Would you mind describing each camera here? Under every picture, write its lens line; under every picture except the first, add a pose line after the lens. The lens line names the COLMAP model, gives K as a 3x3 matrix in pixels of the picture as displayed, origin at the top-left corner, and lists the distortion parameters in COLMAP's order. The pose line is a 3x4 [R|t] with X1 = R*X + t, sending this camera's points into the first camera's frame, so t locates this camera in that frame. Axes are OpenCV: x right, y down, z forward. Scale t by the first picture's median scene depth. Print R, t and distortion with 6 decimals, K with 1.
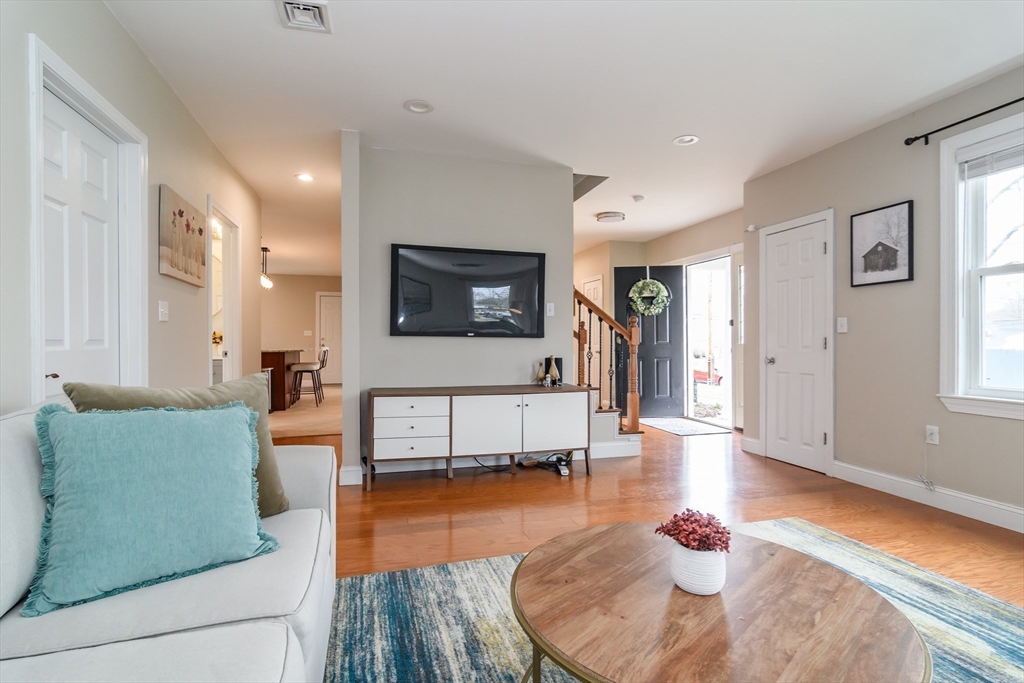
lens RADIAL K [[495.9, 0, 511.5], [0, 495.9, 342.6], [0, 0, 1]] dist [0.006238, 0.000662]
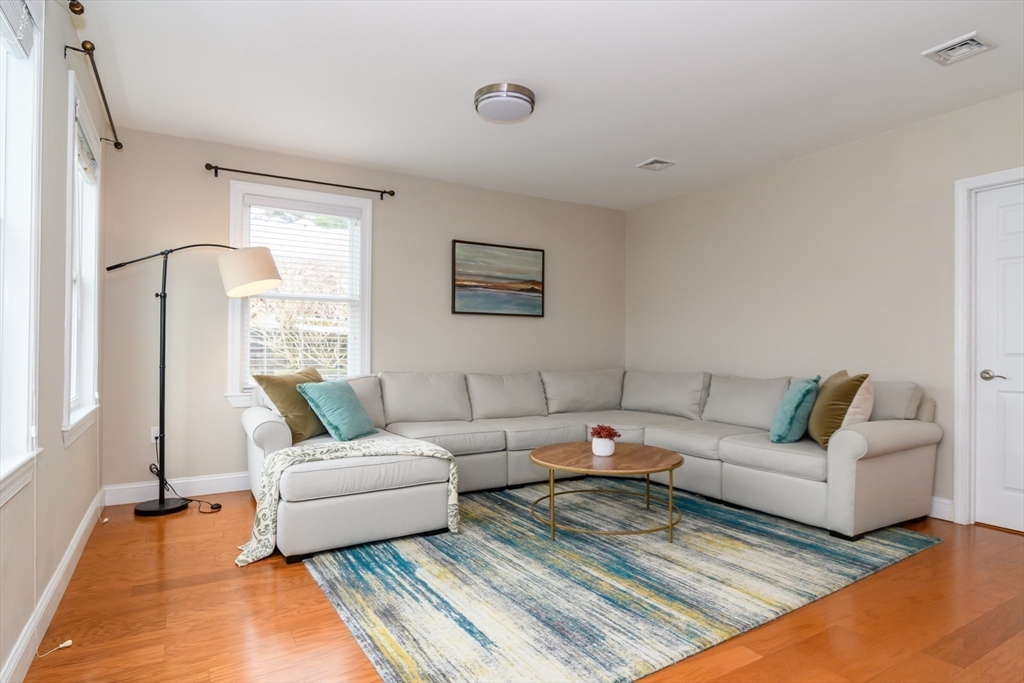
lens RADIAL K [[588.5, 0, 516.6], [0, 588.5, 341.5], [0, 0, 1]] dist [-0.001918, -0.001303]
pose [[-0.962254, -0.006400, -0.272078, 1.022817], [-0.005011, 0.999971, -0.005801, -0.021160], [0.272107, -0.004219, -0.962258, 2.389360]]
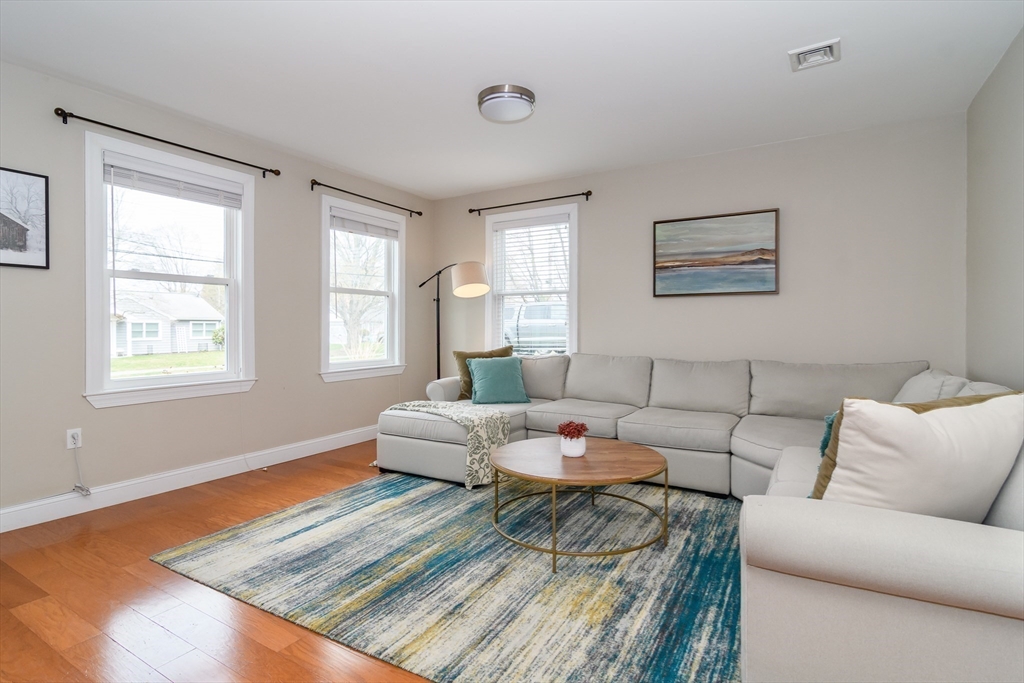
lens RADIAL K [[513.8, 0, 498.0], [0, 513.8, 330.2], [0, 0, 1]] dist [-0.004051, -0.000188]
pose [[-0.668333, -0.003024, 0.743856, -0.681148], [0.004882, 0.999952, 0.008452, -0.037782], [-0.743846, 0.009280, -0.668287, 1.781890]]
